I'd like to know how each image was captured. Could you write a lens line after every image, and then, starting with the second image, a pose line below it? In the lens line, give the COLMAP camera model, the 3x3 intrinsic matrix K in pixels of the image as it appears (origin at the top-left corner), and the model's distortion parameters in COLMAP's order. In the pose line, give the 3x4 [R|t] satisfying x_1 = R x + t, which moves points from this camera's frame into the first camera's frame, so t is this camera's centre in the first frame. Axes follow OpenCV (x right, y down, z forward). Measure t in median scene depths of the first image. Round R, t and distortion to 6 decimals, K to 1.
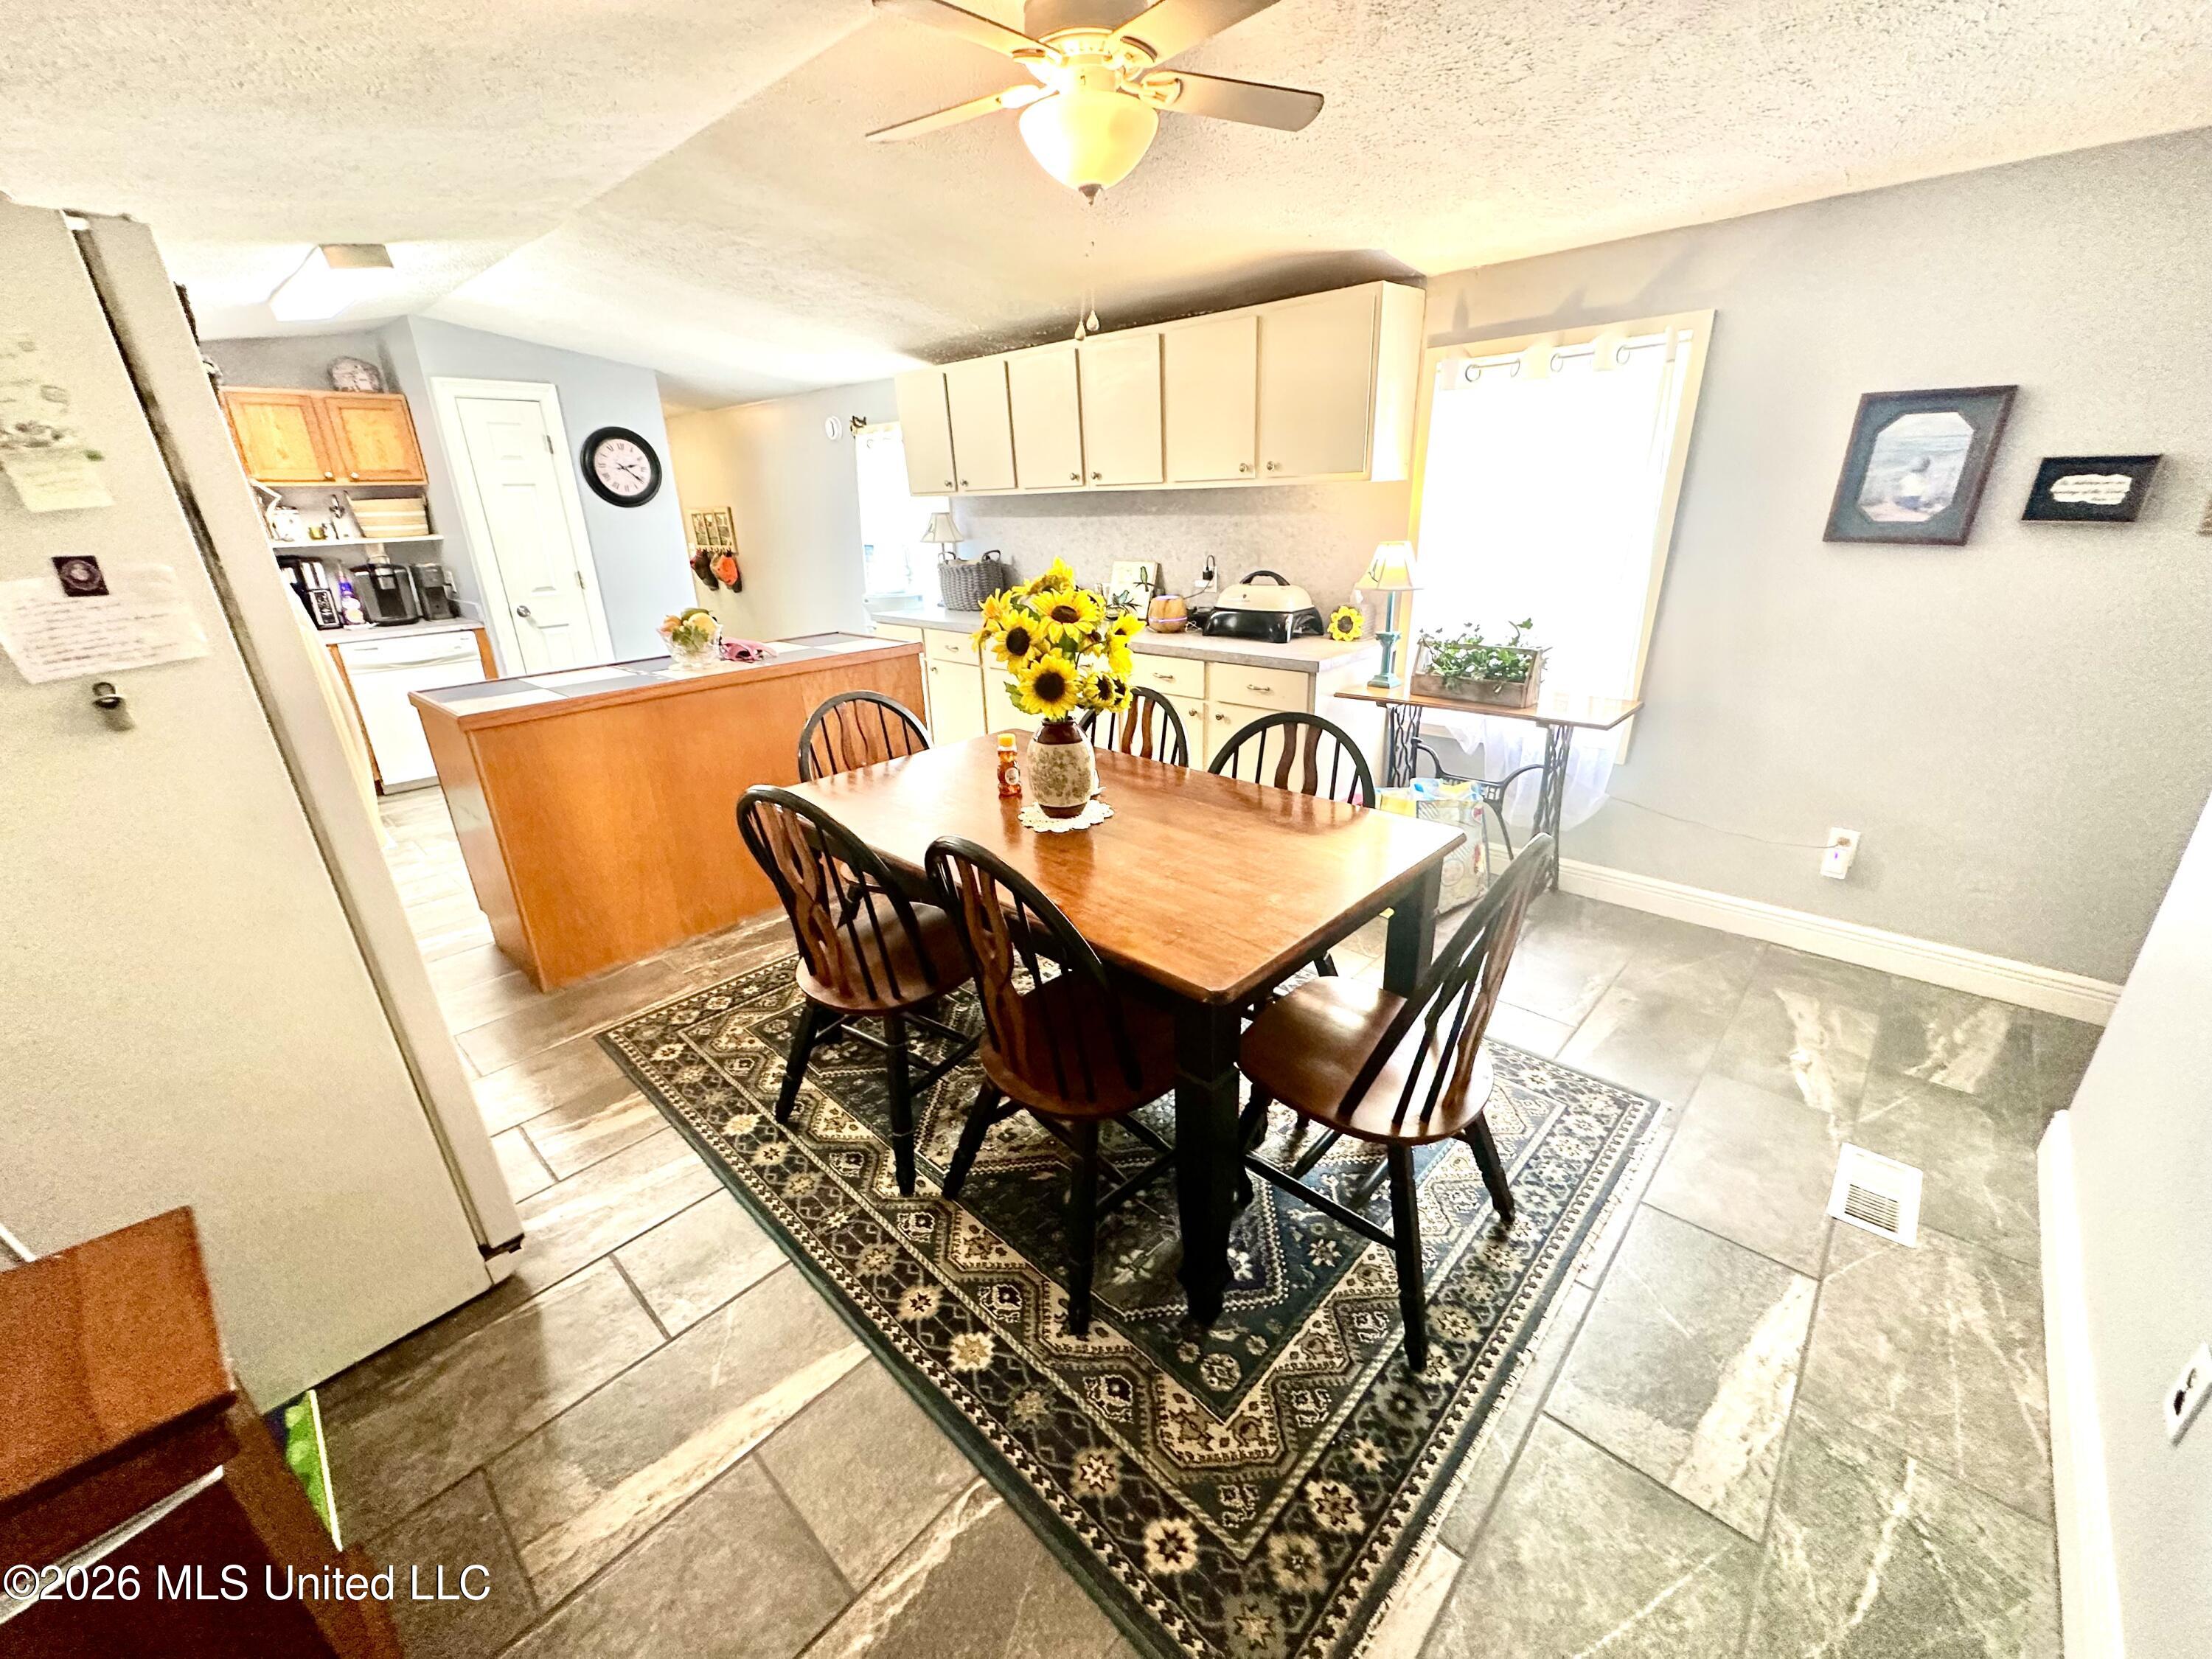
lens RADIAL K [[881.2, 0, 1105.3], [0, 881.2, 833.7], [0, 0, 1]] dist [-0.002584, 0.000290]
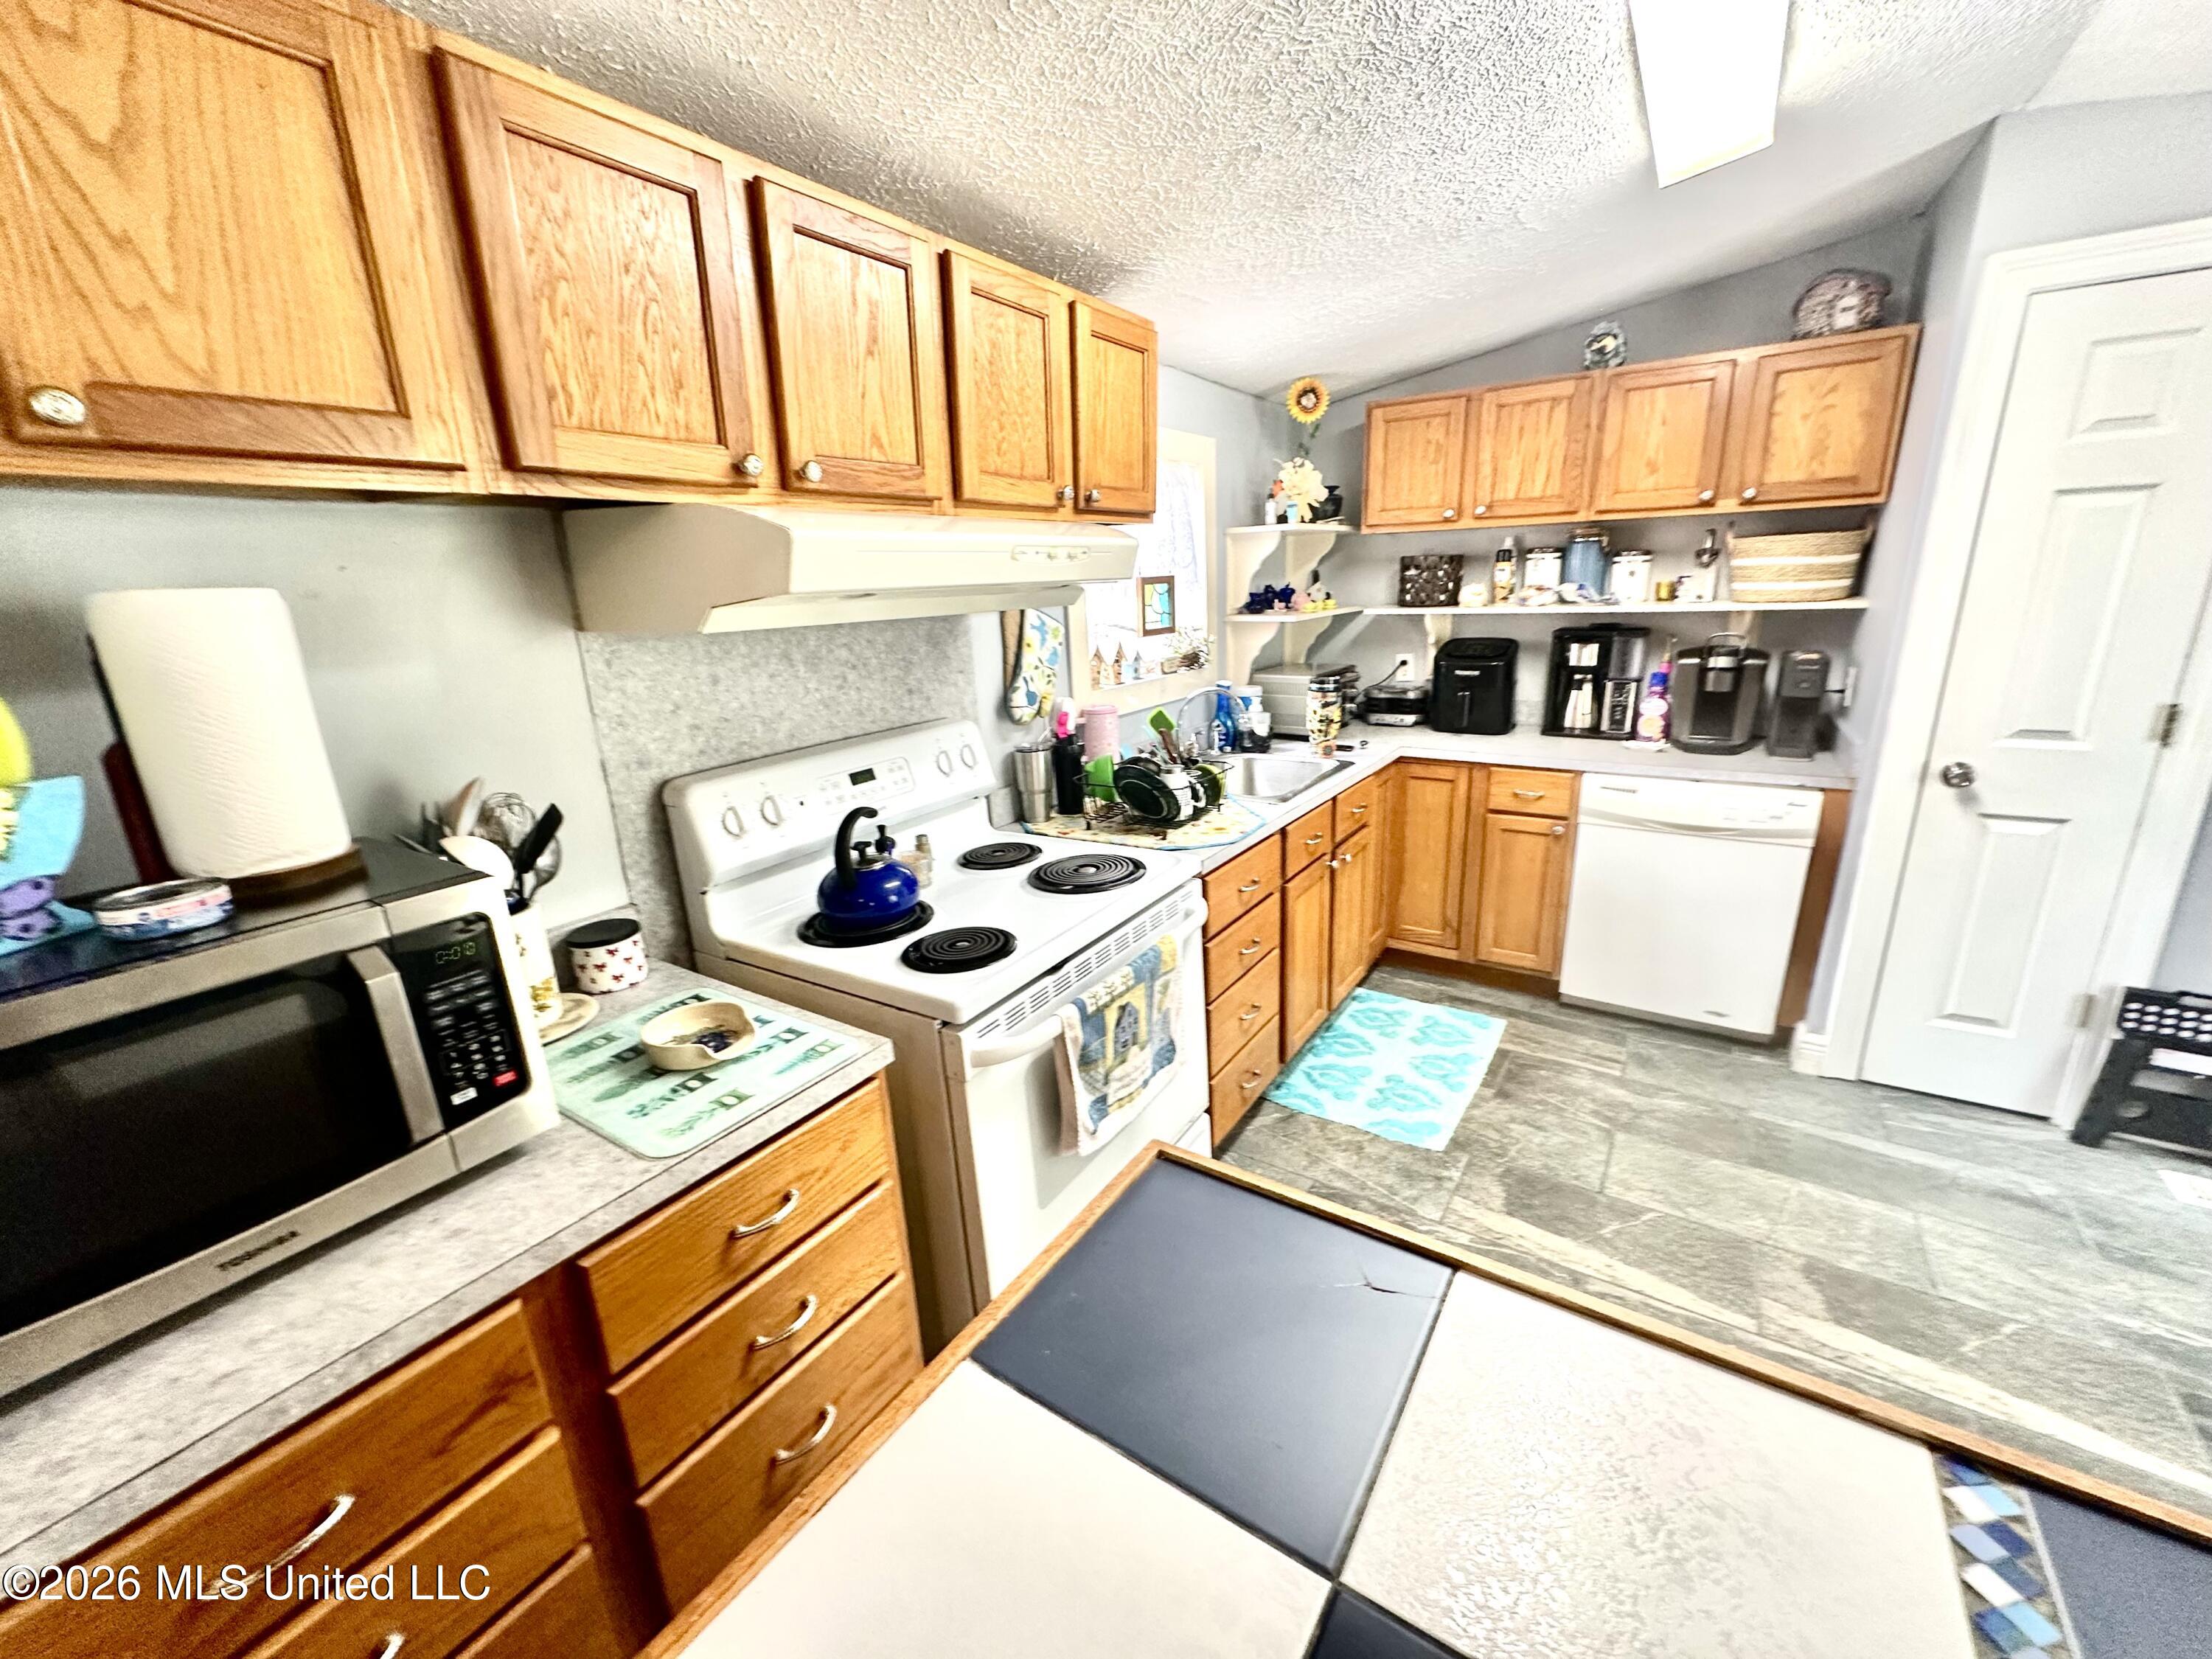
lens RADIAL K [[881.2, 0, 1105.3], [0, 881.2, 833.7], [0, 0, 1]] dist [-0.002584, 0.000290]
pose [[0.155403, 0.289495, -0.944480, -0.585863], [-0.322180, 0.918670, 0.228573, -0.366306], [0.933836, 0.268772, 0.236033, 0.972711]]
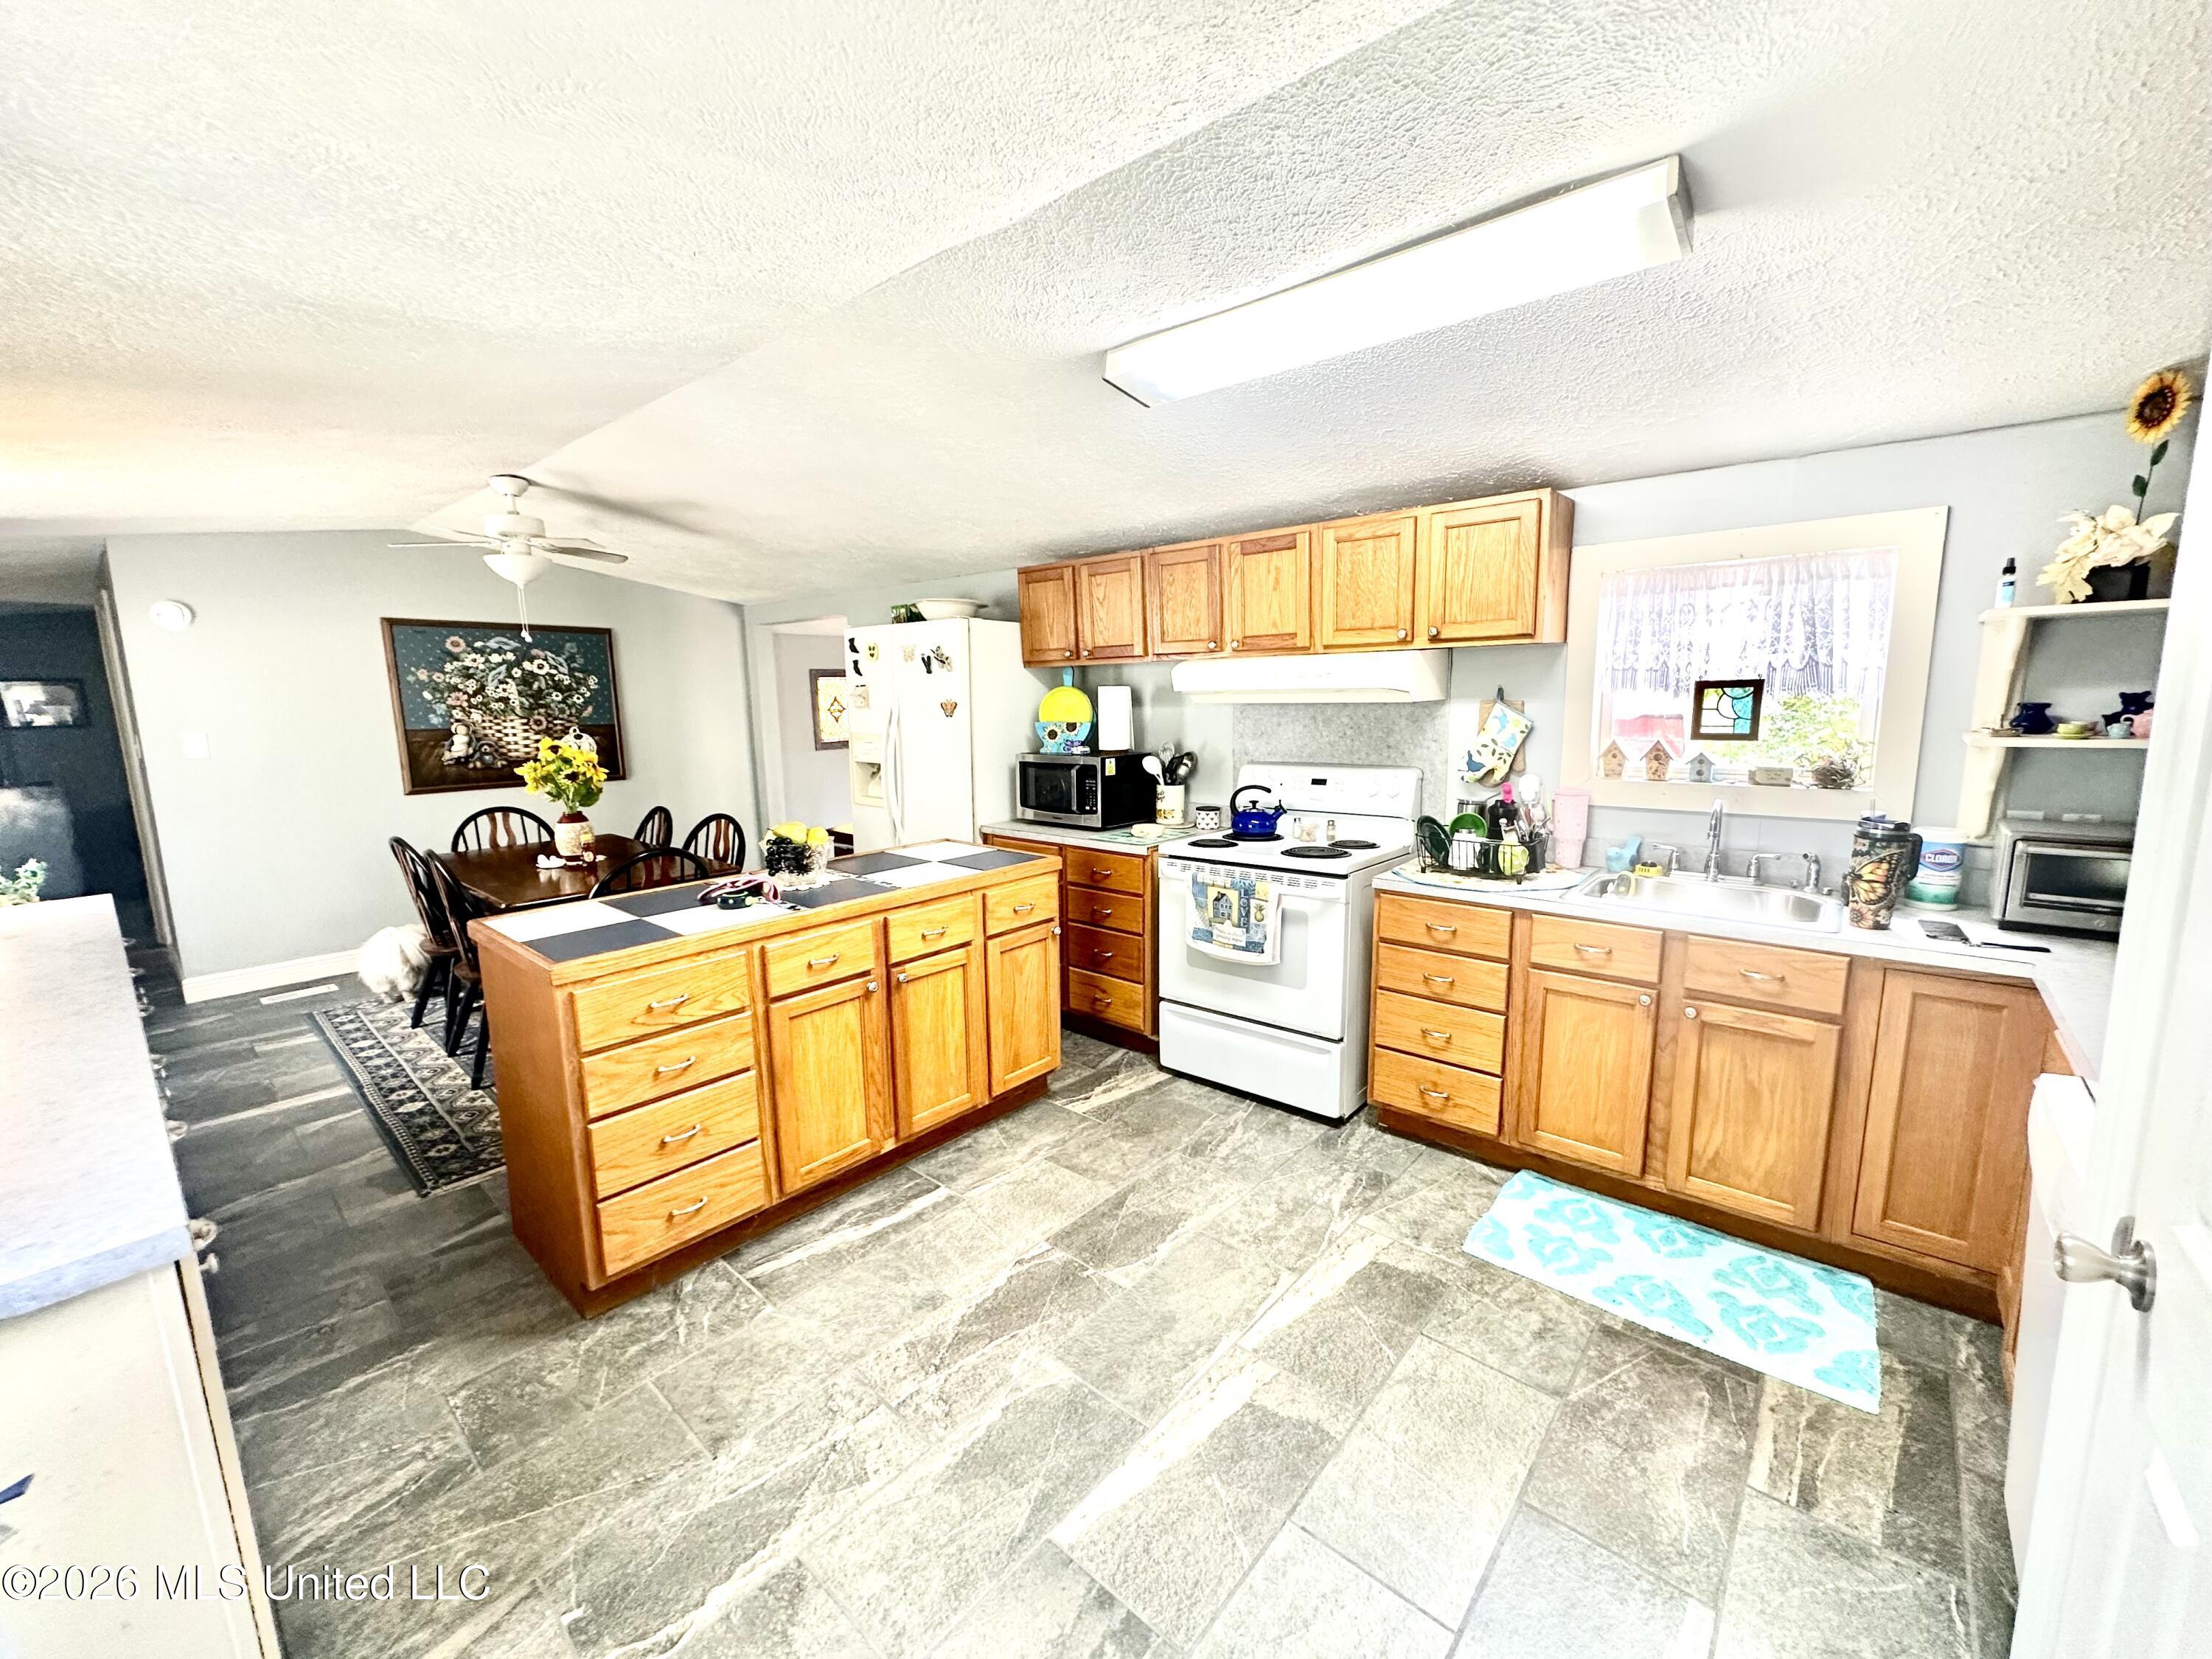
lens RADIAL K [[881.2, 0, 1105.3], [0, 881.2, 833.7], [0, 0, 1]] dist [-0.002584, 0.000290]
pose [[-0.998255, 0.048606, -0.033538, -0.905998], [0.024967, 0.862052, 0.506205, -0.807318], [0.053516, 0.504484, -0.861761, 2.123361]]
